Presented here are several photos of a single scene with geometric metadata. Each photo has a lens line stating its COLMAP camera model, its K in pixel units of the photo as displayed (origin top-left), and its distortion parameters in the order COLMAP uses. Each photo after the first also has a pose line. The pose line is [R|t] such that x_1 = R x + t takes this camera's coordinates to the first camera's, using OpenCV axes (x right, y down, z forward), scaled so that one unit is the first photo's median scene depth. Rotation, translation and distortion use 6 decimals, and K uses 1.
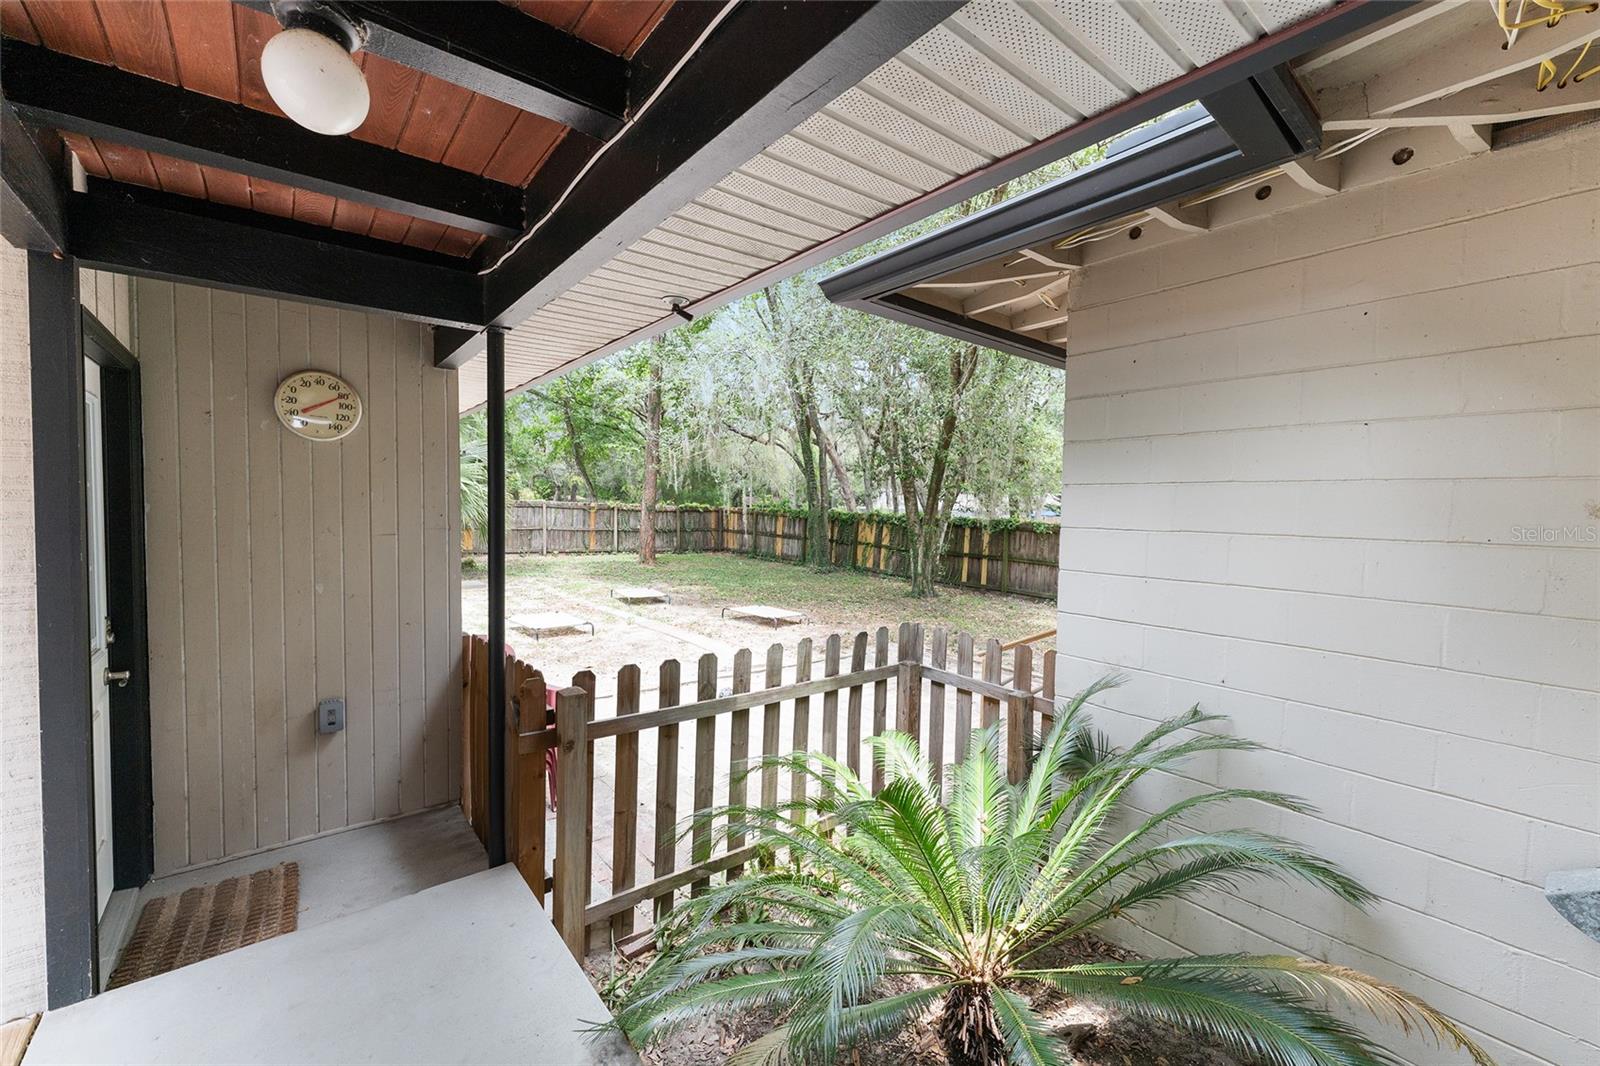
lens RADIAL K [[641.3, 0, 800.3], [0, 641.3, 538.1], [0, 0, 1]] dist [0.000364, -0.000117]
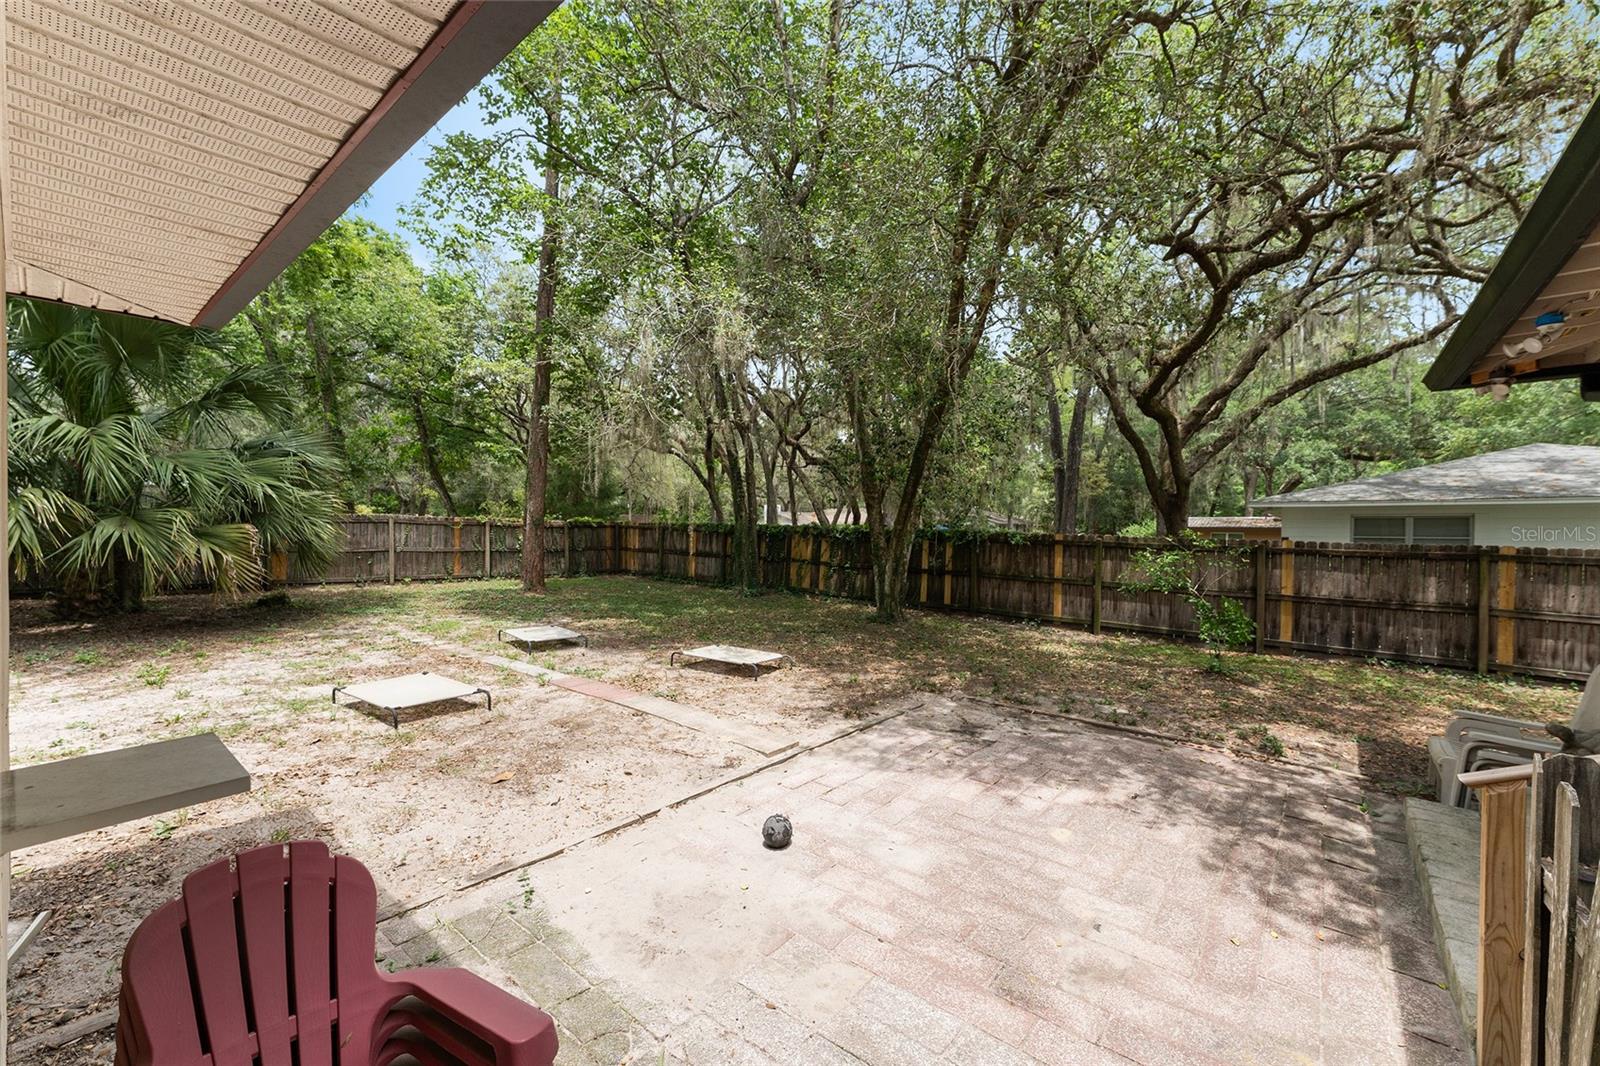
lens RADIAL K [[641.3, 0, 800.3], [0, 641.3, 538.1], [0, 0, 1]] dist [0.000364, -0.000117]
pose [[0.980488, -0.014056, 0.196076, -0.070307], [0.019643, 0.999454, -0.026579, 0.001222], [-0.195595, 0.029912, 0.980228, 0.150734]]
